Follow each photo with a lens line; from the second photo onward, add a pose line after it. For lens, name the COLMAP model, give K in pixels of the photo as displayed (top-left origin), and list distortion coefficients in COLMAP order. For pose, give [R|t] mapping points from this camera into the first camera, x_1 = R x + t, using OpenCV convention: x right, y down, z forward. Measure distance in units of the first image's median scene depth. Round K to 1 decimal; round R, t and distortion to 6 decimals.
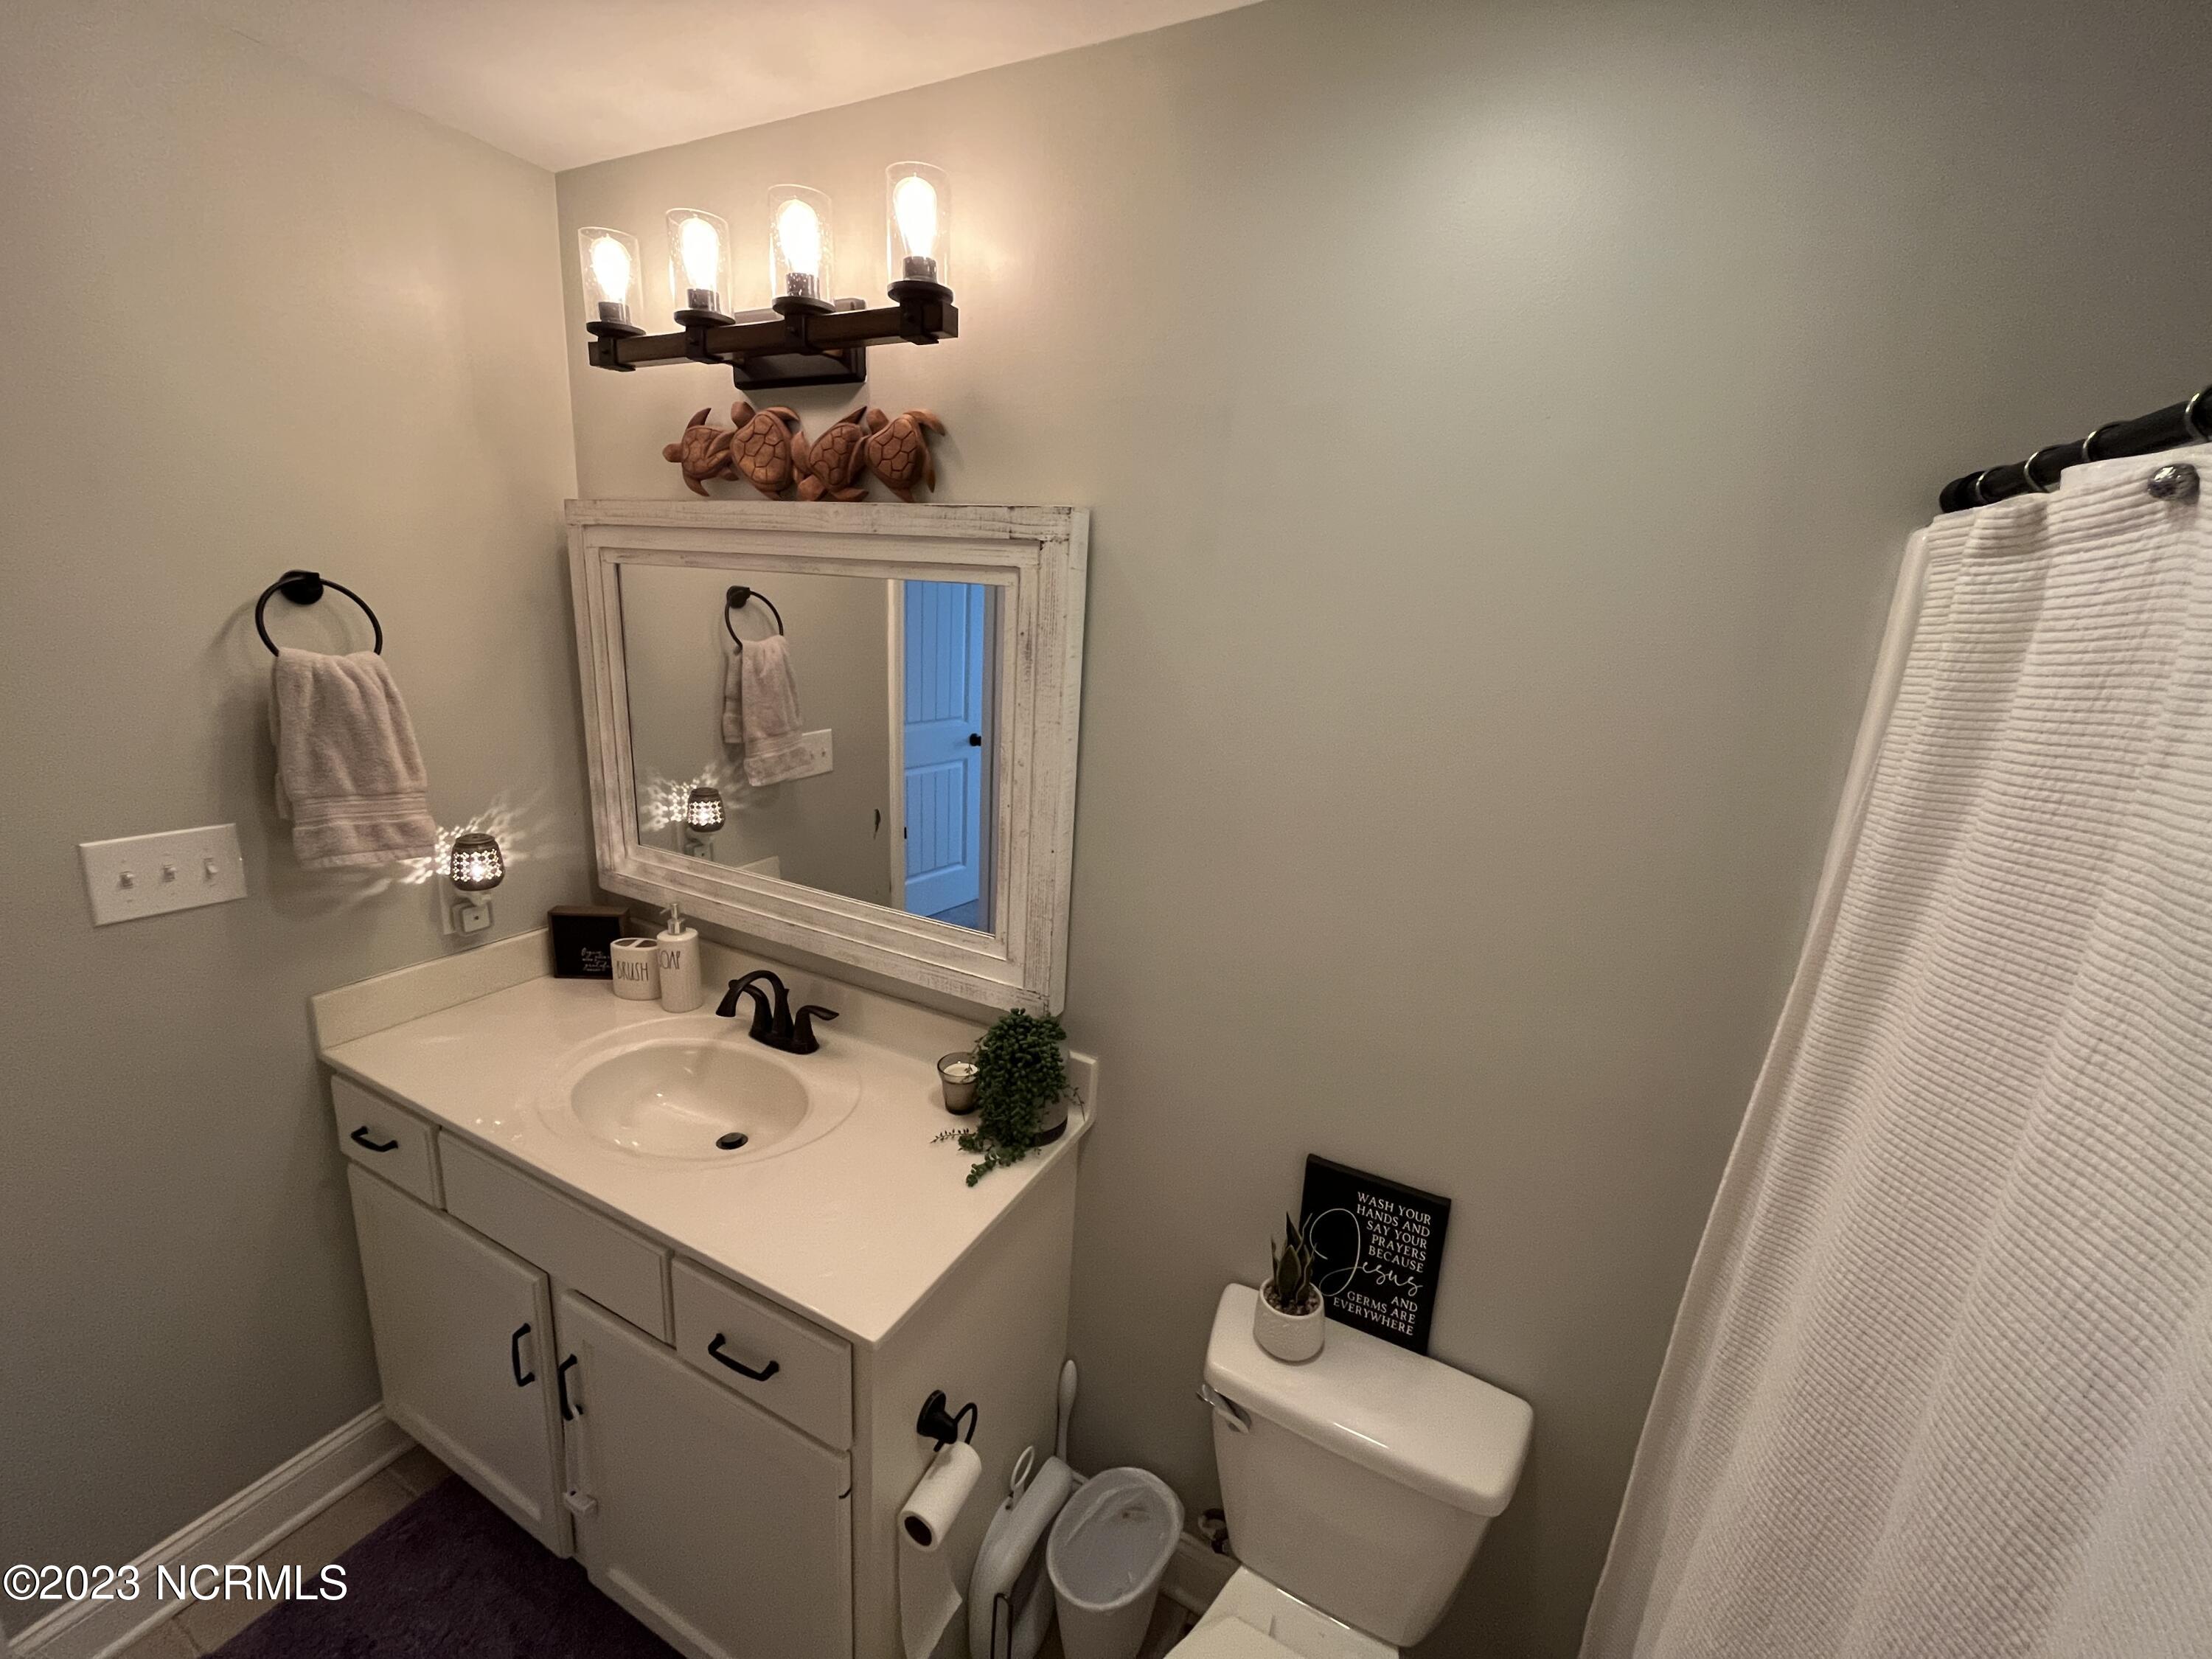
lens RADIAL K [[892.6, 0, 1100.5], [0, 892.6, 819.1], [0, 0, 1]] dist [0.000068, 0.000114]
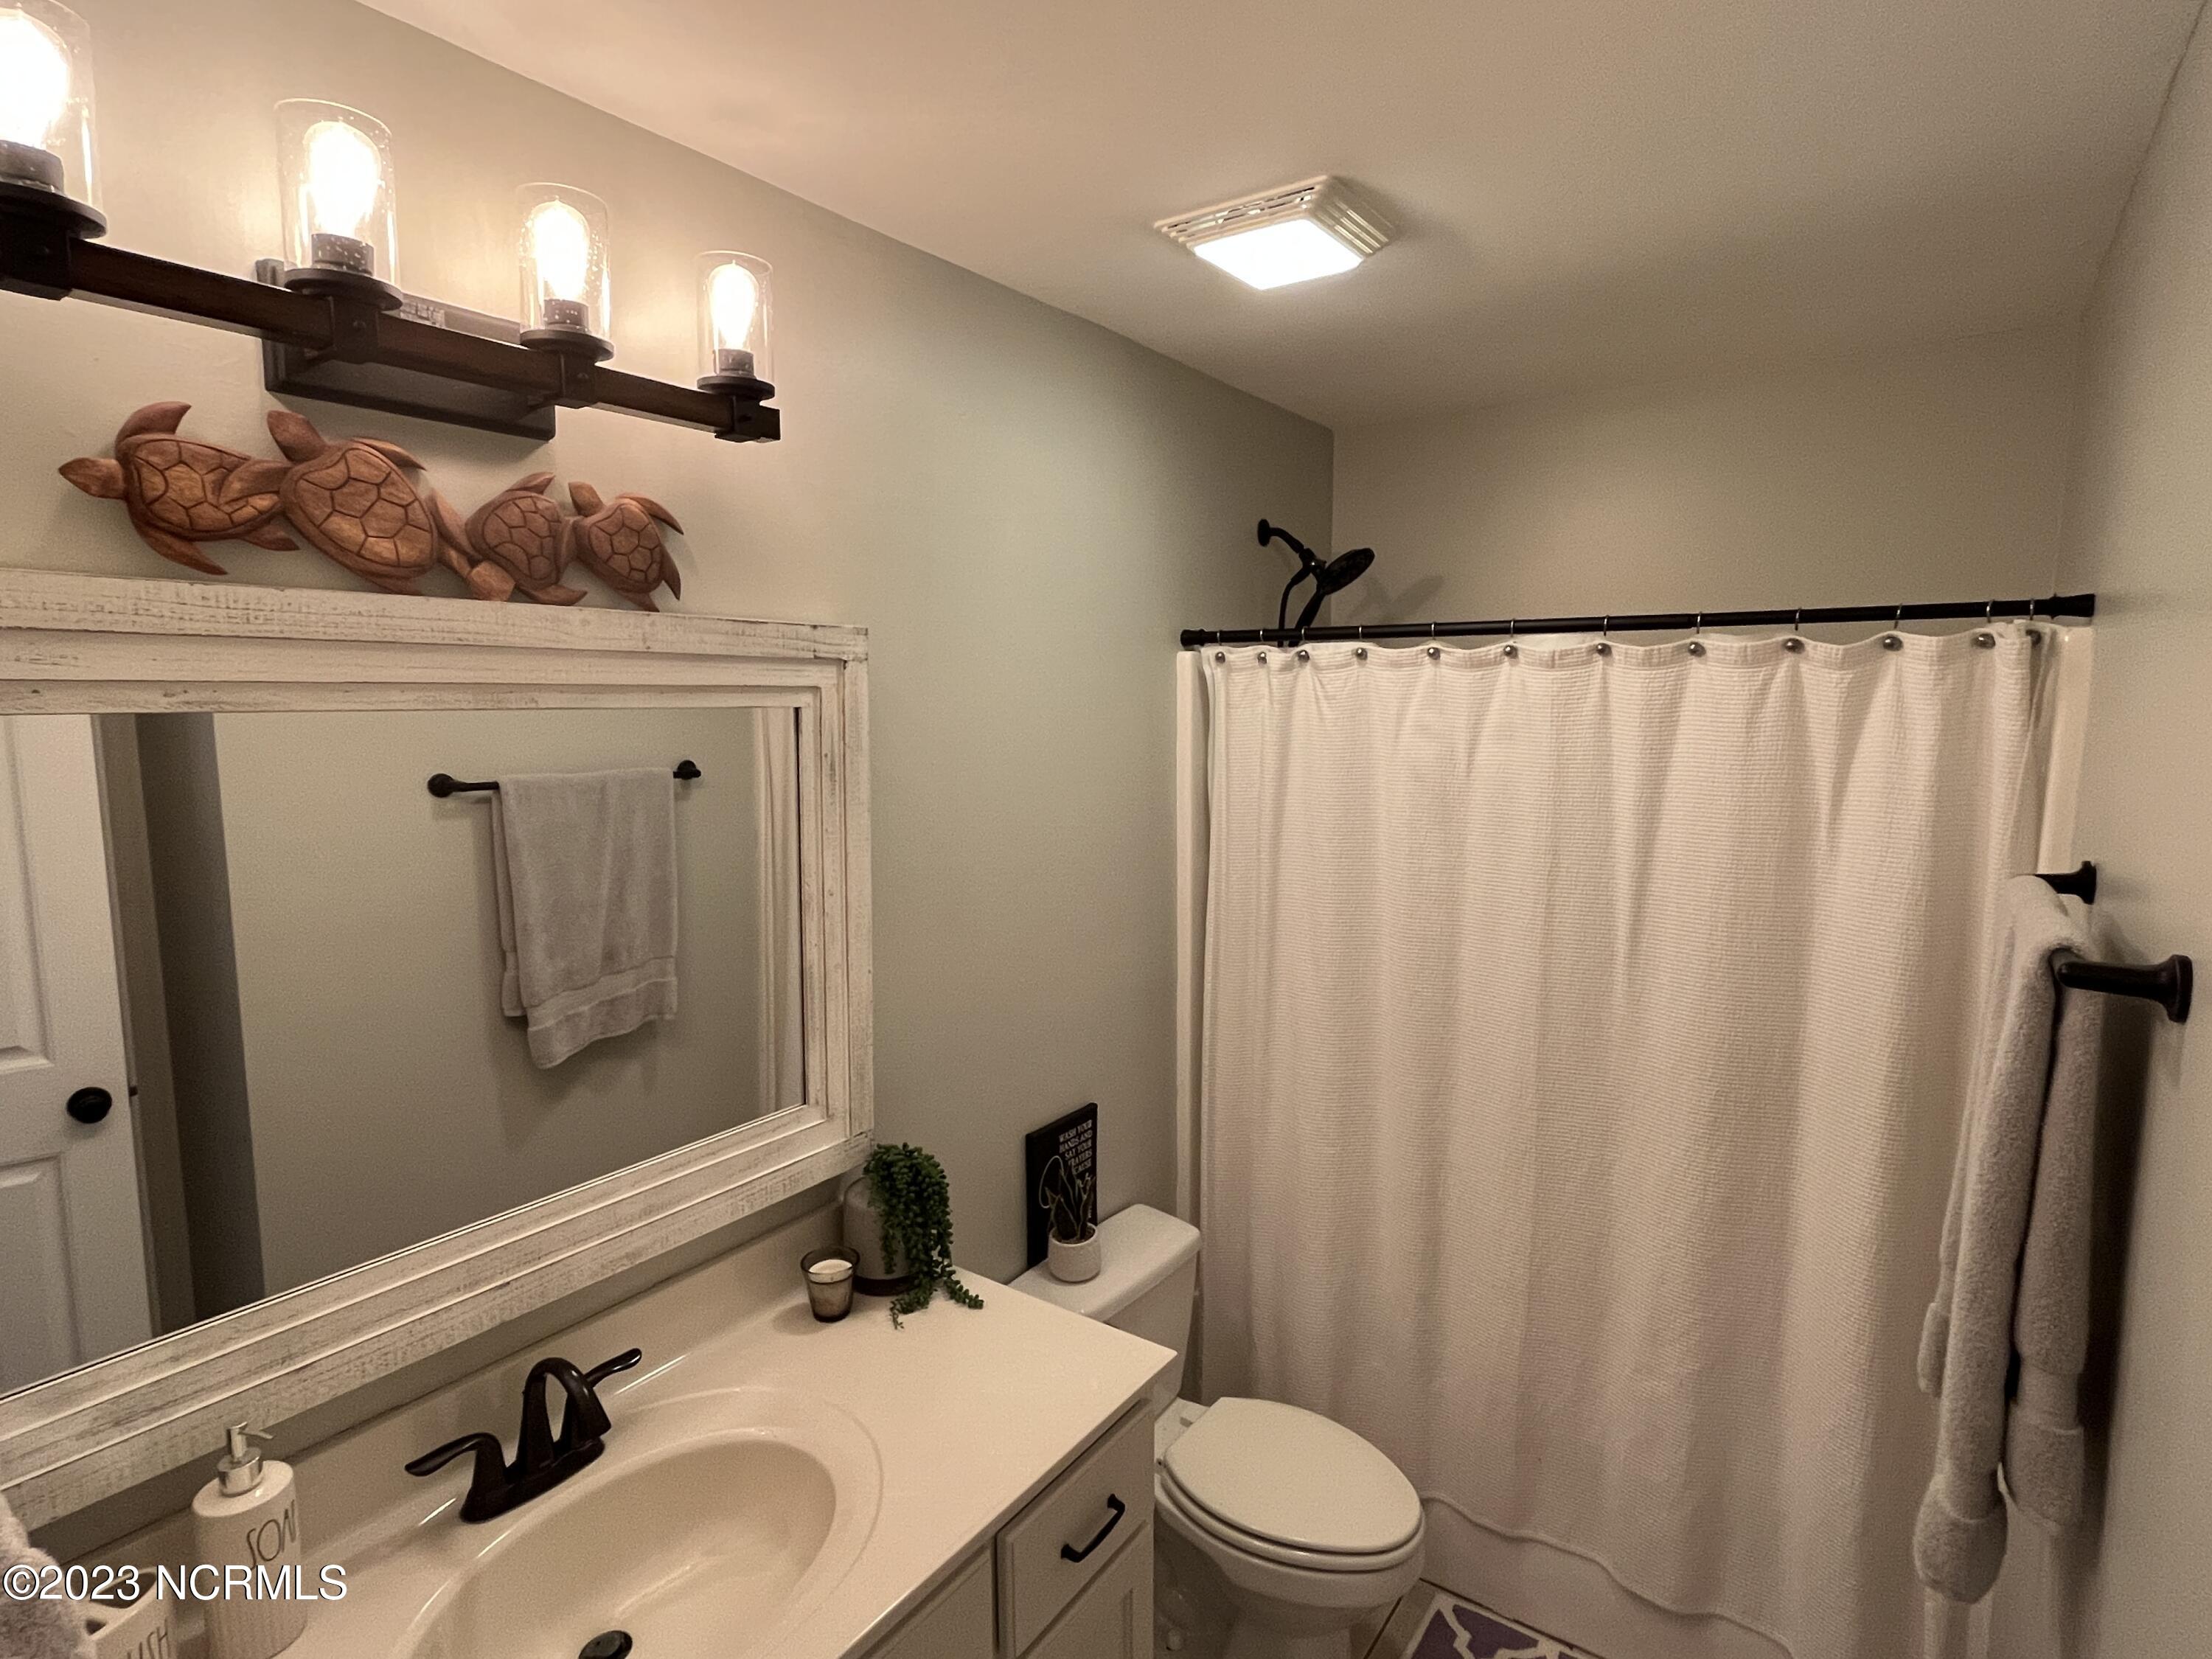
lens RADIAL K [[1105.6, 0, 1100.8], [0, 1105.6, 817.4], [0, 0, 1]] dist [-0.004336, -0.000732]
pose [[0.154880, -0.165544, 0.973965, -1.120576], [0.248748, 0.960634, 0.123722, -0.204369], [-0.956105, 0.223110, 0.189962, 0.485978]]
